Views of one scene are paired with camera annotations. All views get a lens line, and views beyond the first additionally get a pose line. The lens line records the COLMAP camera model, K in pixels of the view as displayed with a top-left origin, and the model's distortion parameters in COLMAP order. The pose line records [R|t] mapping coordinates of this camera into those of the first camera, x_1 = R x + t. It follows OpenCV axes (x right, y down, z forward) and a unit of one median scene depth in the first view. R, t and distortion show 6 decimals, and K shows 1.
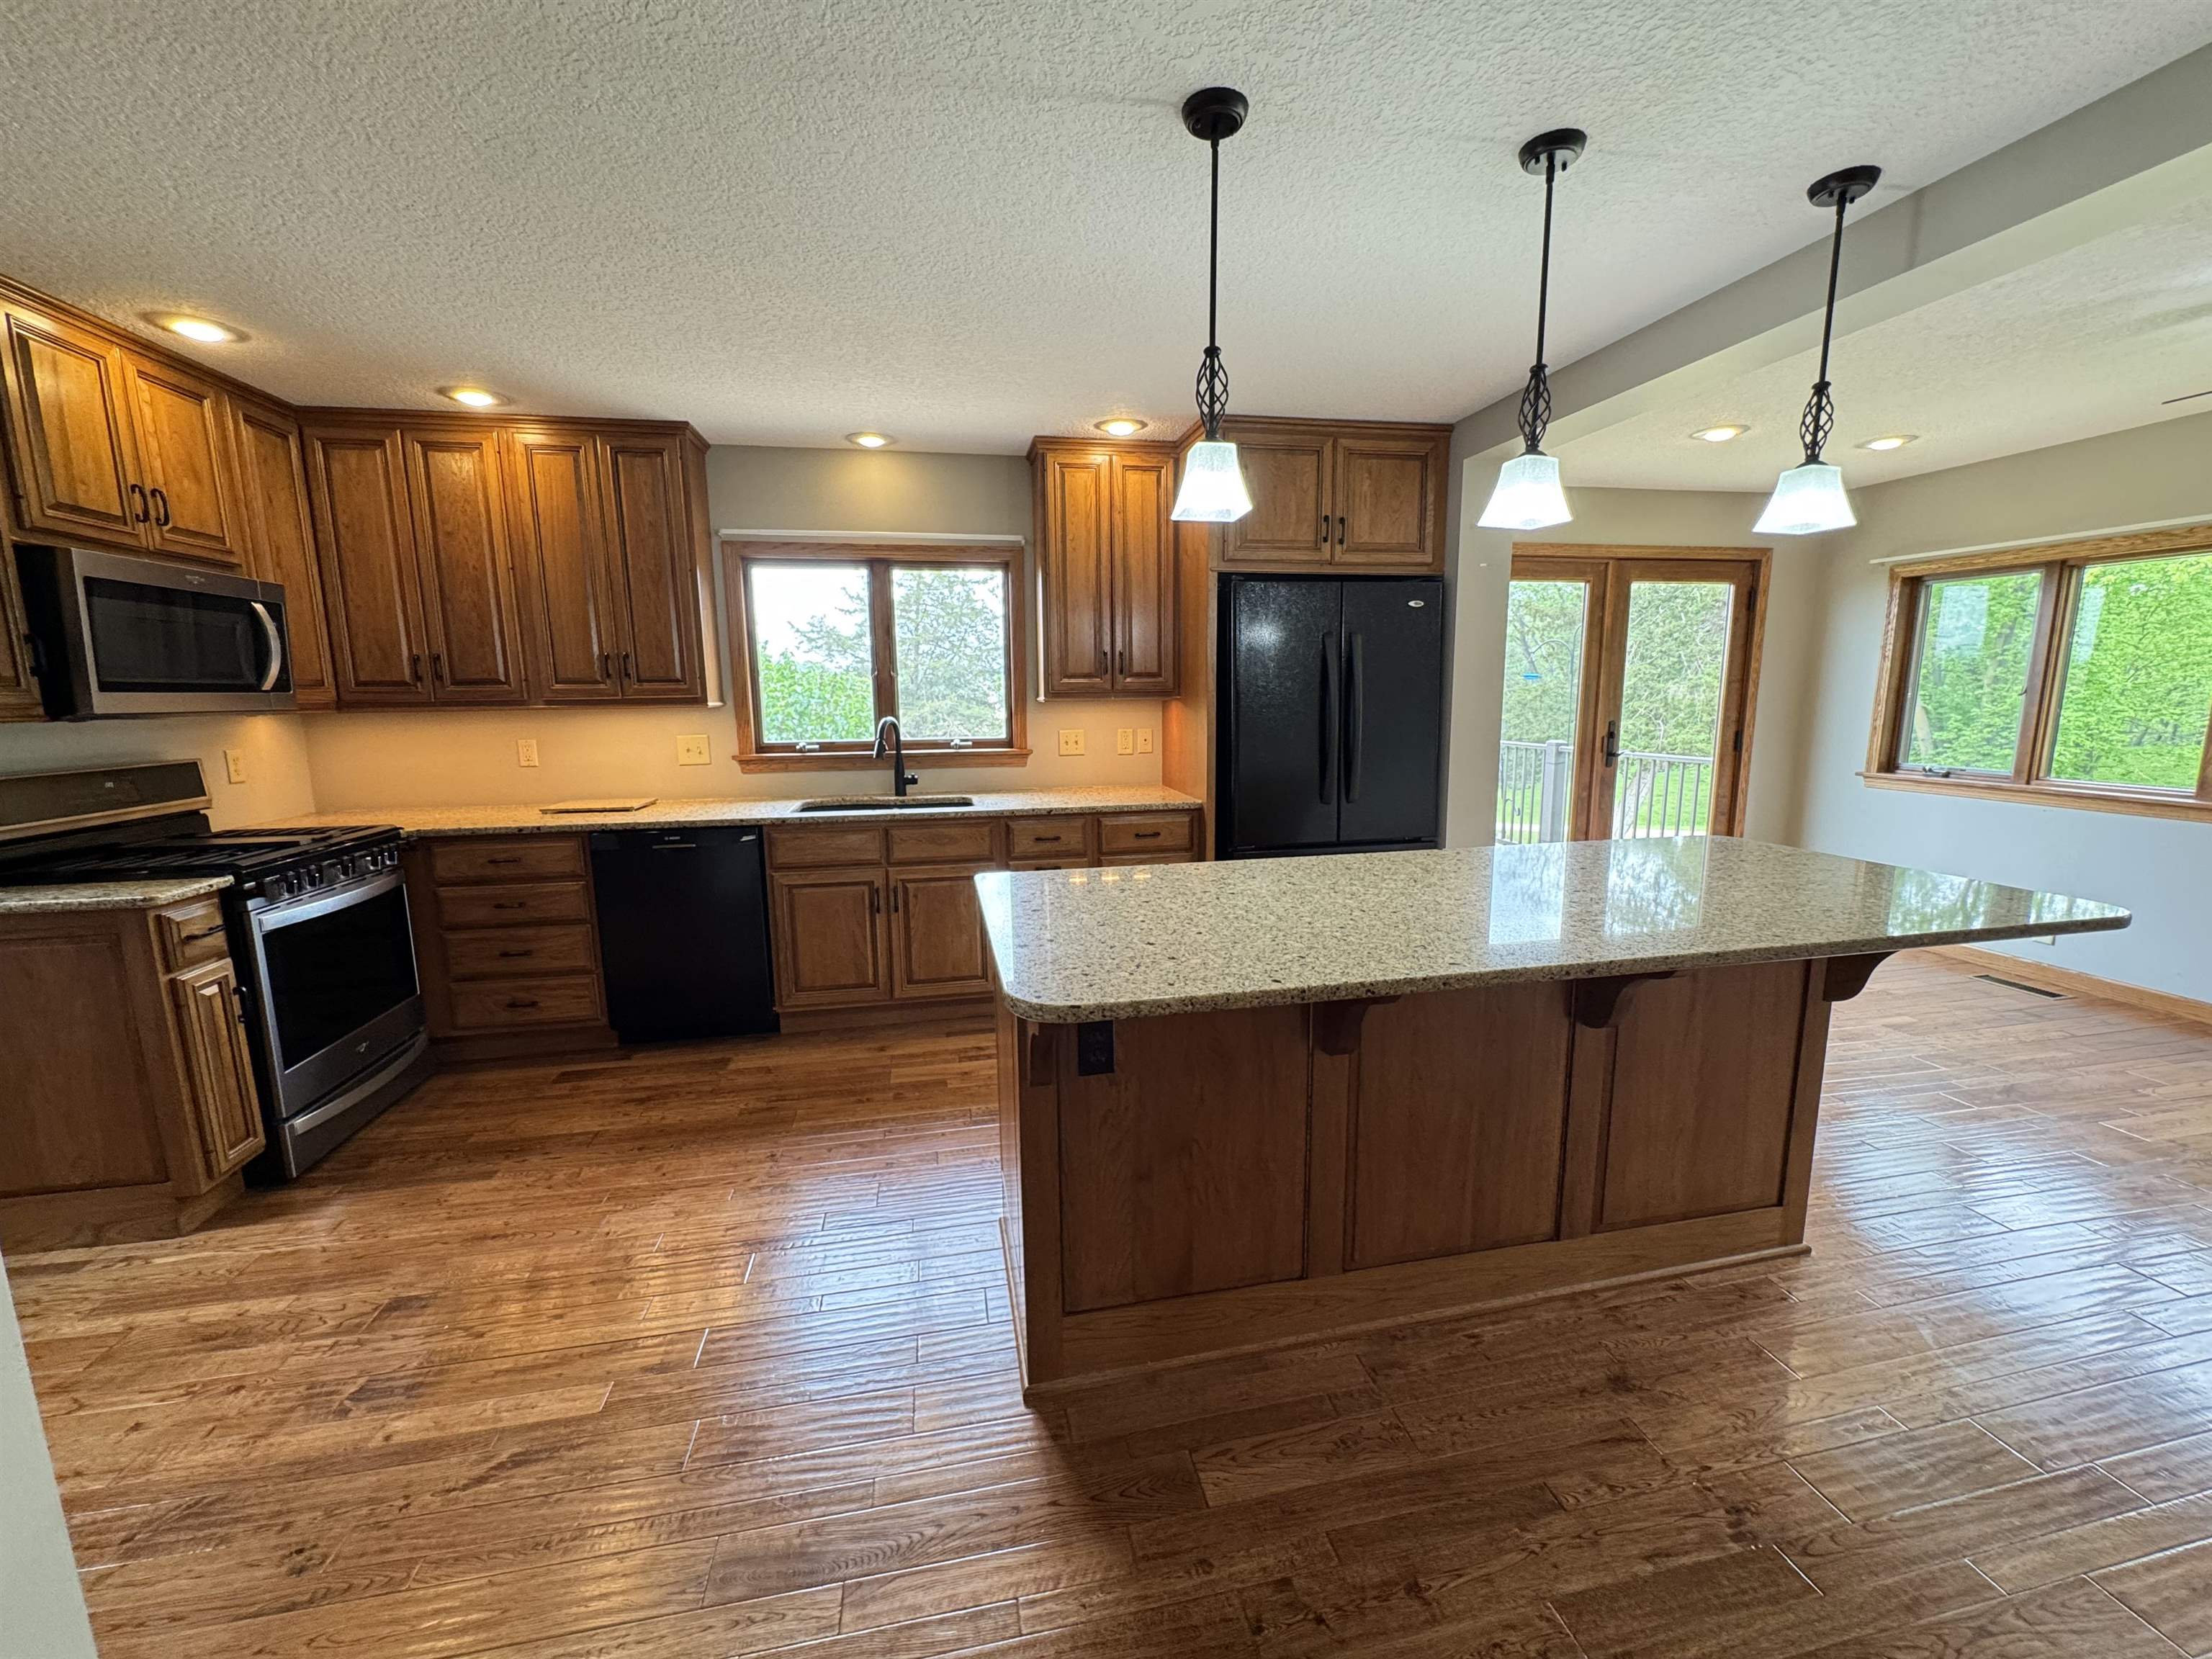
lens RADIAL K [[903.7, 0, 1098.3], [0, 903.7, 839.6], [0, 0, 1]] dist [0.000710, 0.000310]
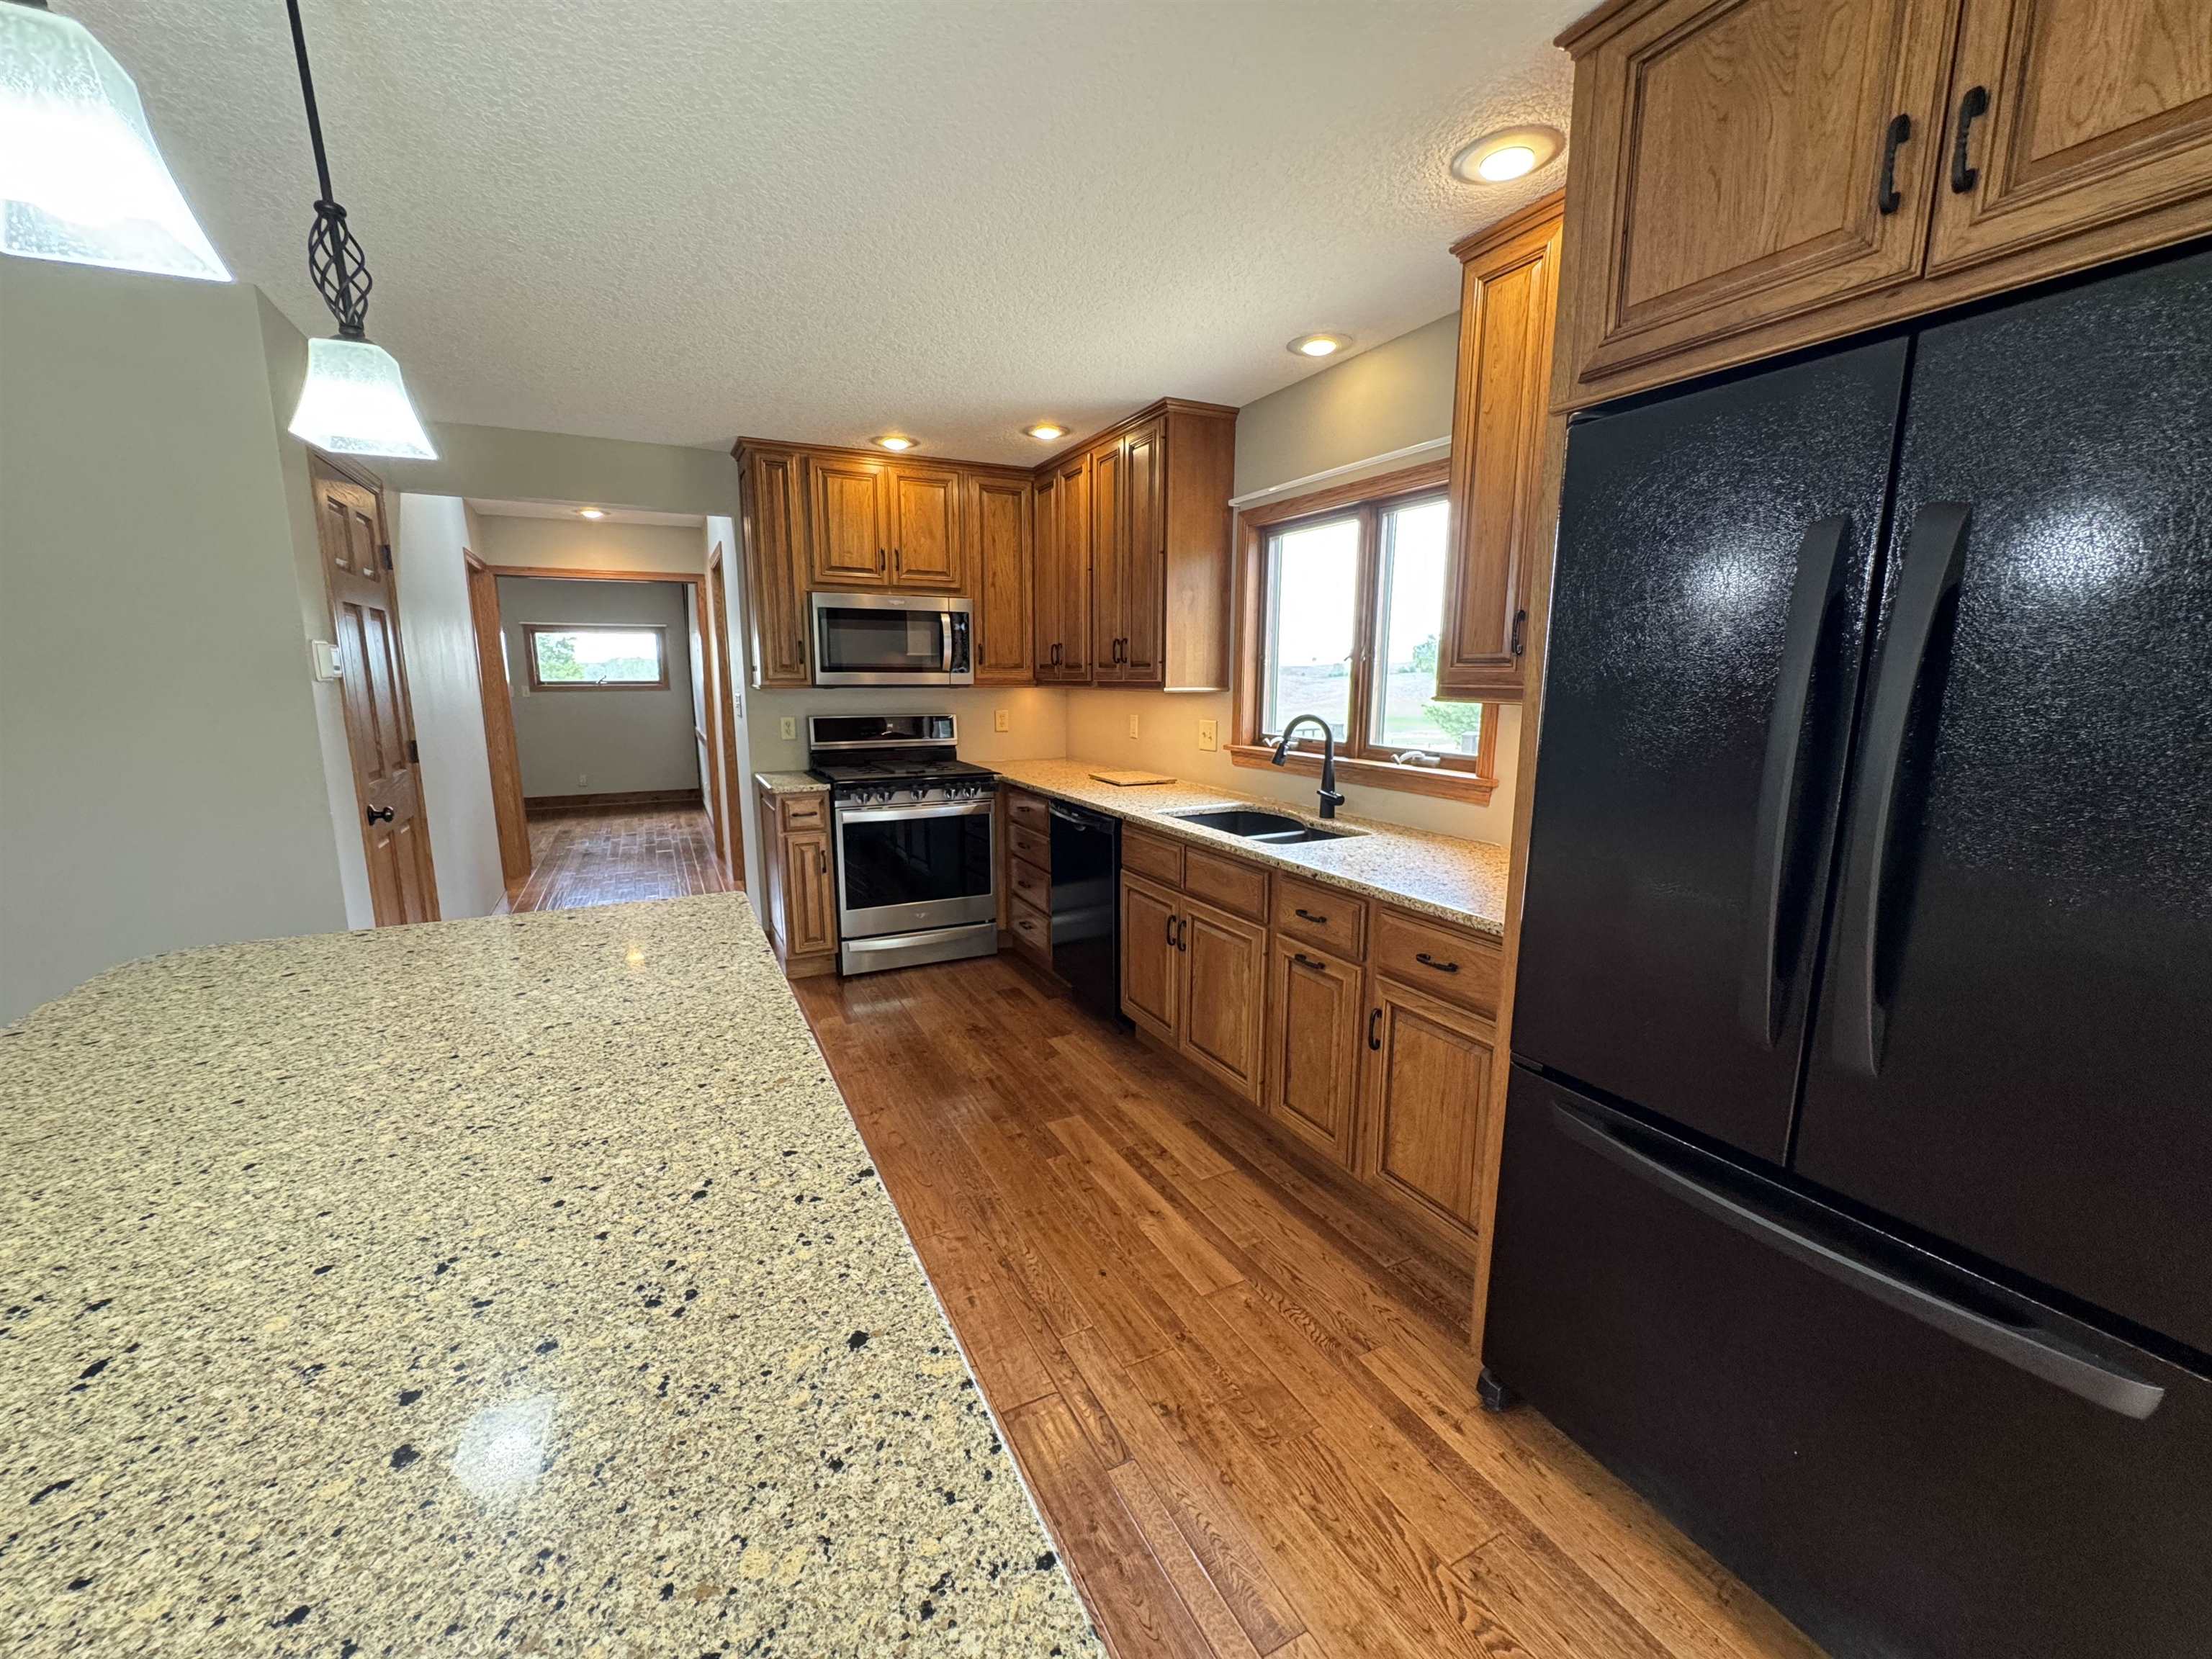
lens RADIAL K [[887.7, 0, 1108.6], [0, 887.7, 833.1], [0, 0, 1]] dist [-0.001325, 0.000253]
pose [[0.273845, 0.182969, -0.944209, 0.494162], [-0.162834, 0.976385, 0.141978, -0.126197], [0.947889, 0.114869, 0.297171, 0.685031]]
